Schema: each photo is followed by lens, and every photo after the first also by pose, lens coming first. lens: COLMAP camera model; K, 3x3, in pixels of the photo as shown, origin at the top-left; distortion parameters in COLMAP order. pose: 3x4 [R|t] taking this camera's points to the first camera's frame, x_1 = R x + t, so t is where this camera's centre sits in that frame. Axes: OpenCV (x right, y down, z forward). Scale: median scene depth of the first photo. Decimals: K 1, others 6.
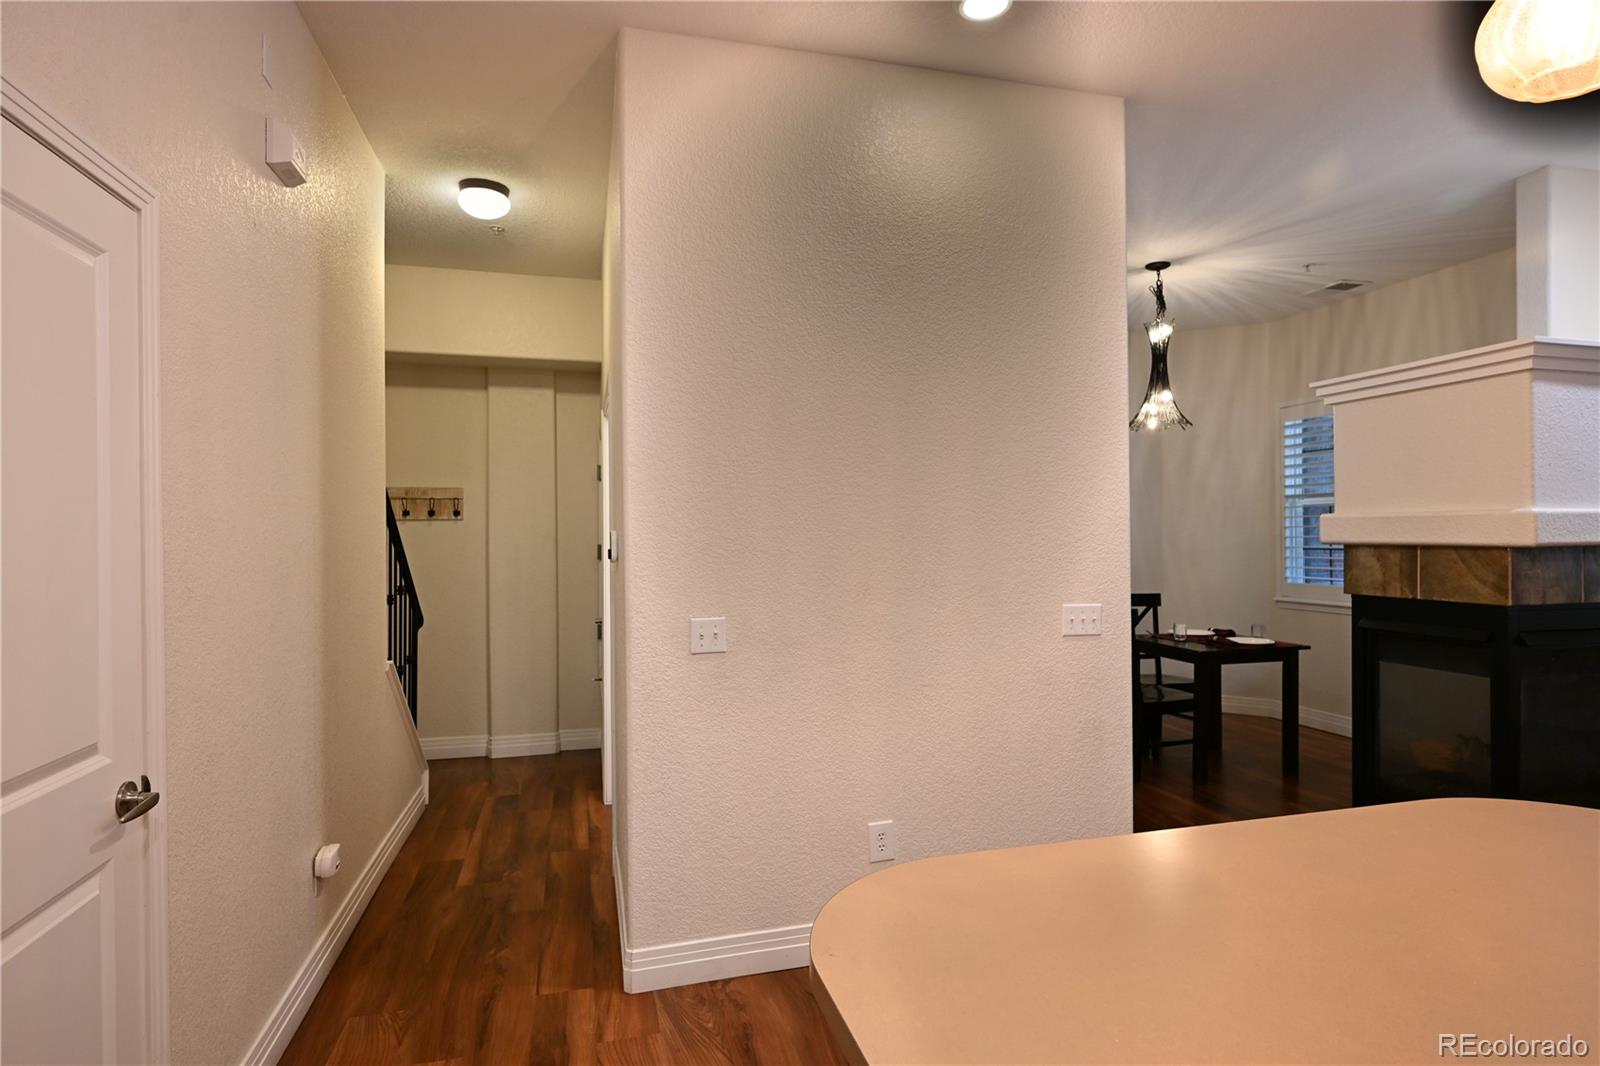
lens RADIAL K [[826.7, 0, 794.2], [0, 826.7, 540.6], [0, 0, 1]] dist [0.007641, 0.000575]
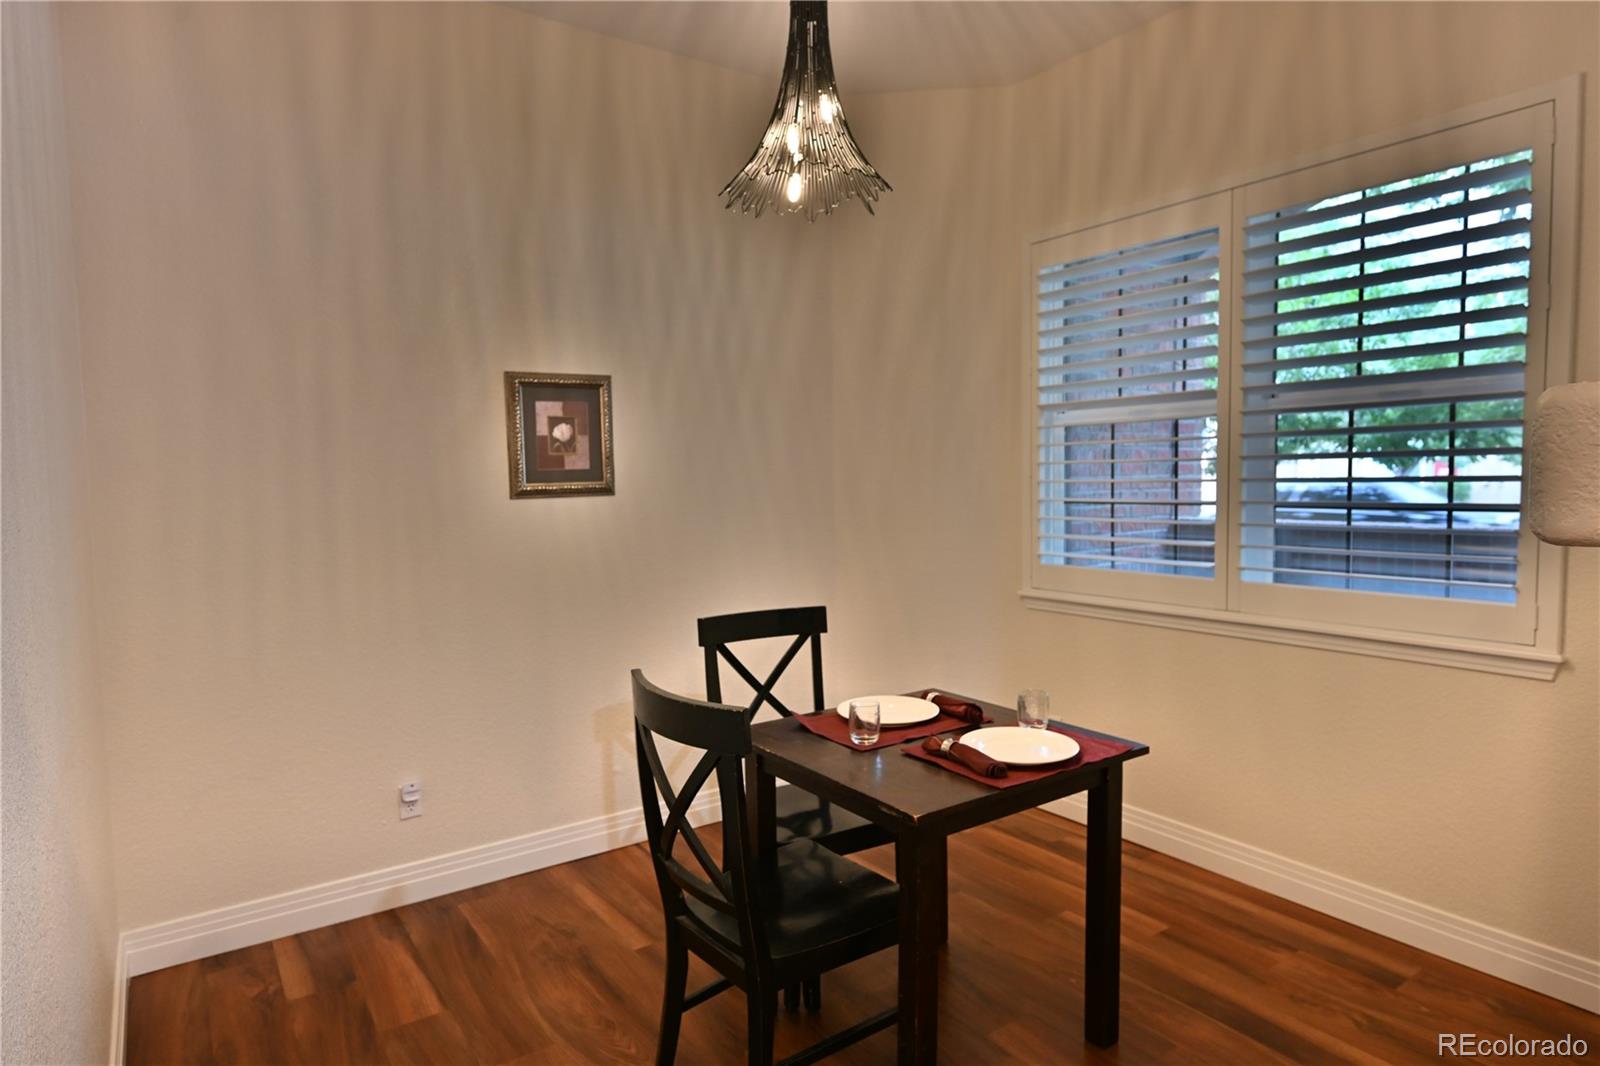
lens RADIAL K [[914.8, 0, 801.6], [0, 914.8, 532.8], [0, 0, 1]] dist [-0.001762, -0.000079]
pose [[0.931829, -0.031372, 0.361539, 0.242004], [0.010089, 0.998111, 0.060608, -0.009595], [-0.362757, -0.052829, 0.930385, 0.521122]]
